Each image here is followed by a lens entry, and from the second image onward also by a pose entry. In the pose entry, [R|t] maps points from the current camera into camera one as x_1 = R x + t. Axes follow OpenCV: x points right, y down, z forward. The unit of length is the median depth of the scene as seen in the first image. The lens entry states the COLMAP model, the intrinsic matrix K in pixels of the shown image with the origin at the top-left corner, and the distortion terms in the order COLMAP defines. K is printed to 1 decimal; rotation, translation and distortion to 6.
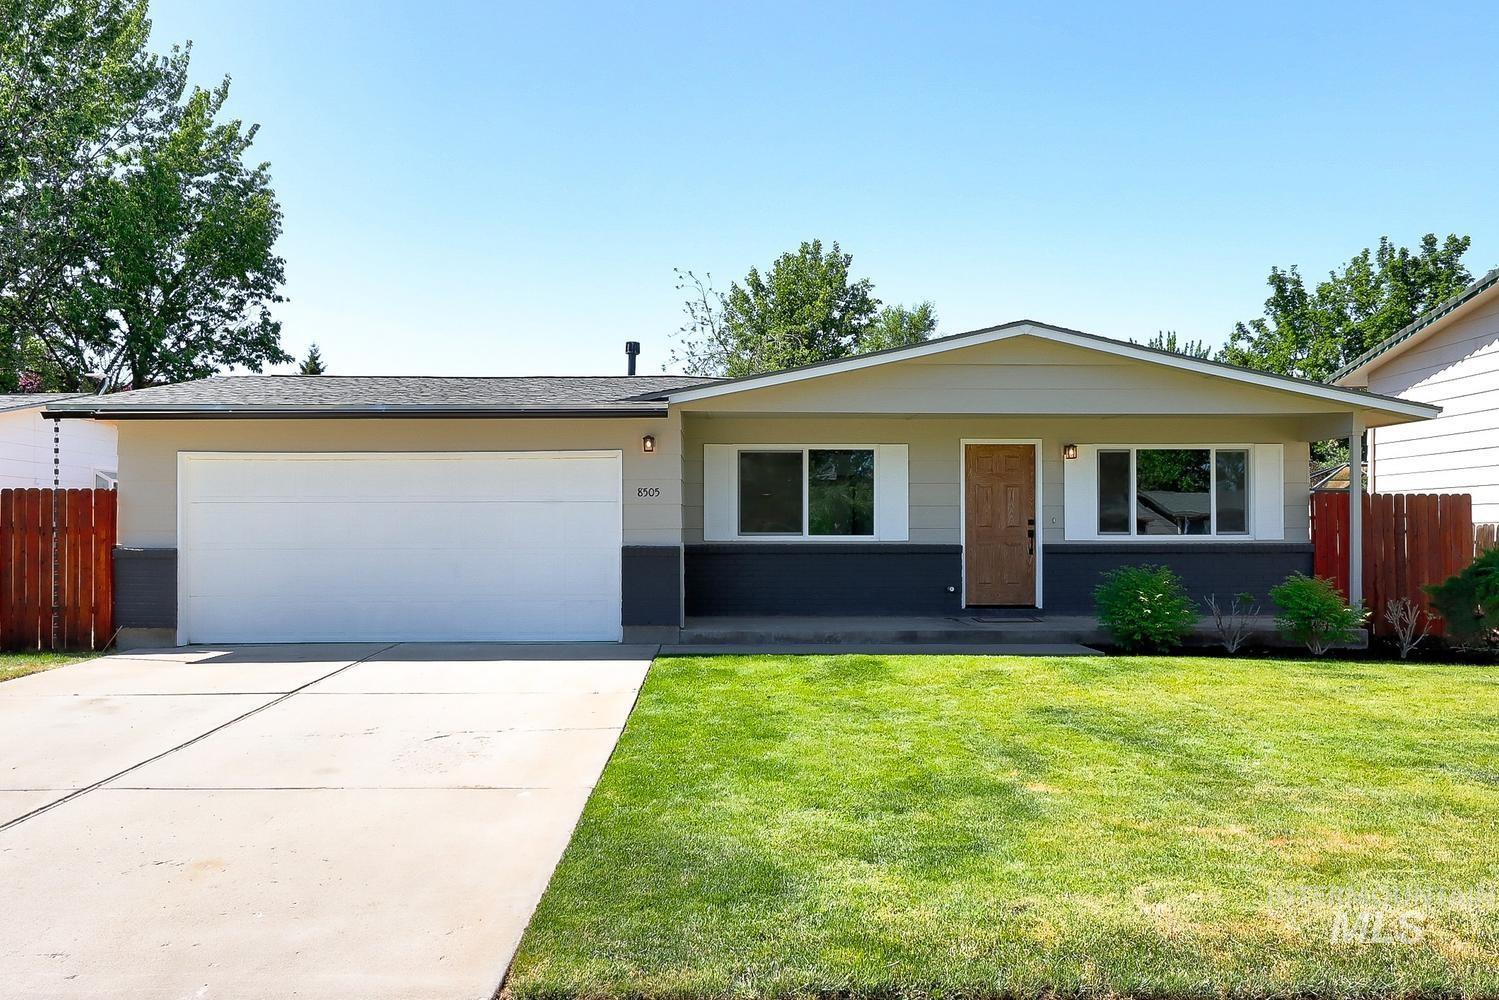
lens RADIAL K [[1057.8, 0, 749.5], [0, 1057.8, 500.0], [0, 0, 1]] dist [0.001806, 0.001148]
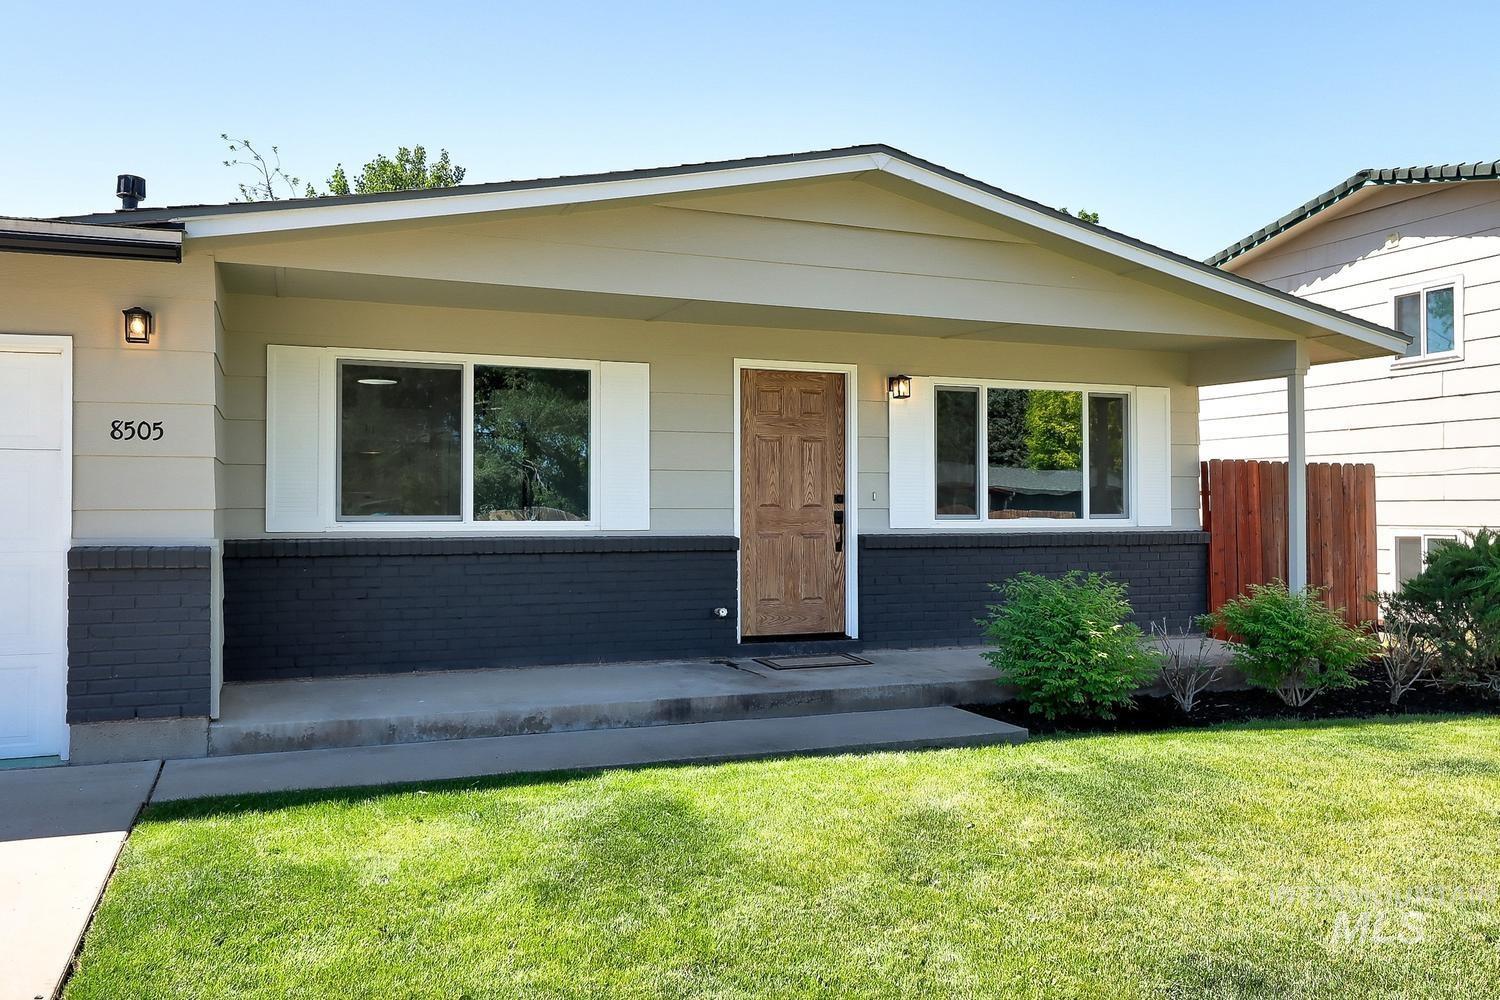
lens RADIAL K [[1164.5, 0, 751.7], [0, 1164.5, 492.0], [0, 0, 1]] dist [0.005848, 0.001245]
pose [[0.938583, 0.006991, 0.344984, -0.016978], [-0.012647, 0.999820, 0.014146, 0.008078], [-0.344823, -0.017640, 0.938502, 0.381946]]
